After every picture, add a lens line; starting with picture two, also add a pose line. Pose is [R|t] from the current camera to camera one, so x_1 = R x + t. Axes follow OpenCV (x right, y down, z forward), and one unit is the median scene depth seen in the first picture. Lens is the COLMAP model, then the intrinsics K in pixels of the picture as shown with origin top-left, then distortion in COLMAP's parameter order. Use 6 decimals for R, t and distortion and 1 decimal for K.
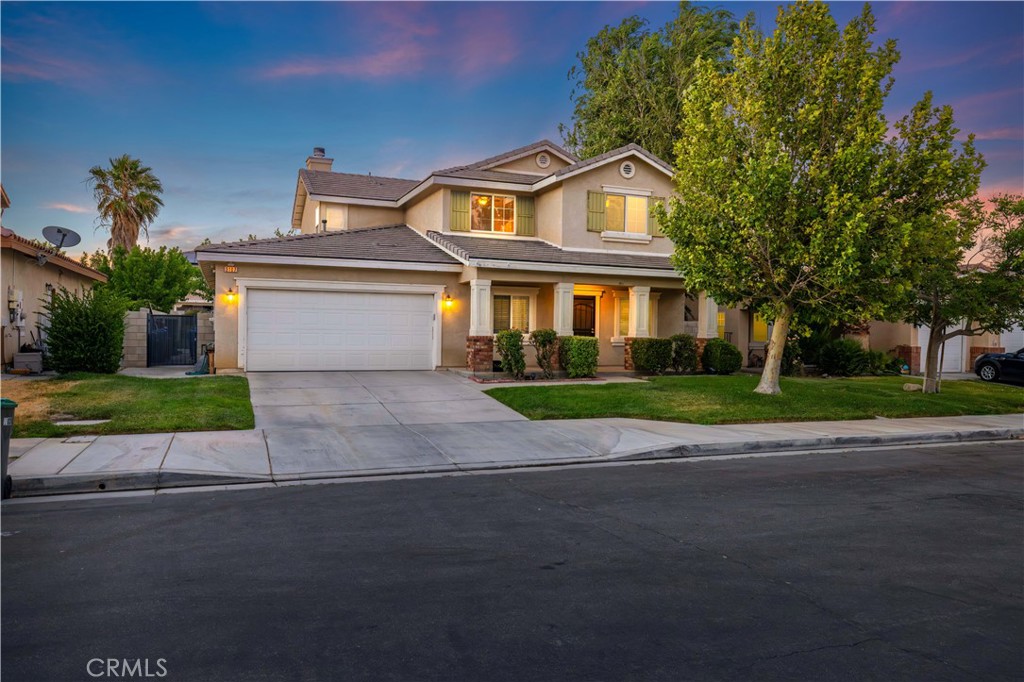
lens RADIAL K [[703.6, 0, 511.8], [0, 703.6, 341.4], [0, 0, 1]] dist [-0.001544, -0.000183]
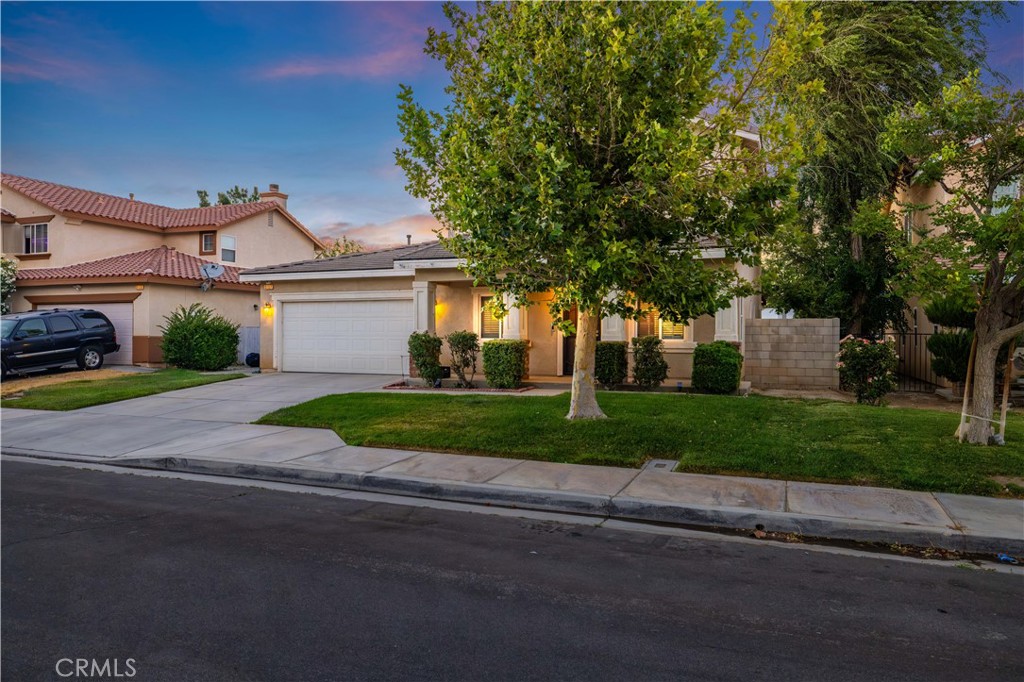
lens RADIAL K [[703.6, 0, 511.6], [0, 703.6, 339.3], [0, 0, 1]] dist [-0.001544, -0.000183]
pose [[0.724505, -0.010460, -0.689190, 0.743405], [-0.002066, 0.999847, -0.017347, 0.007991], [0.689266, 0.013992, 0.724373, 0.412069]]
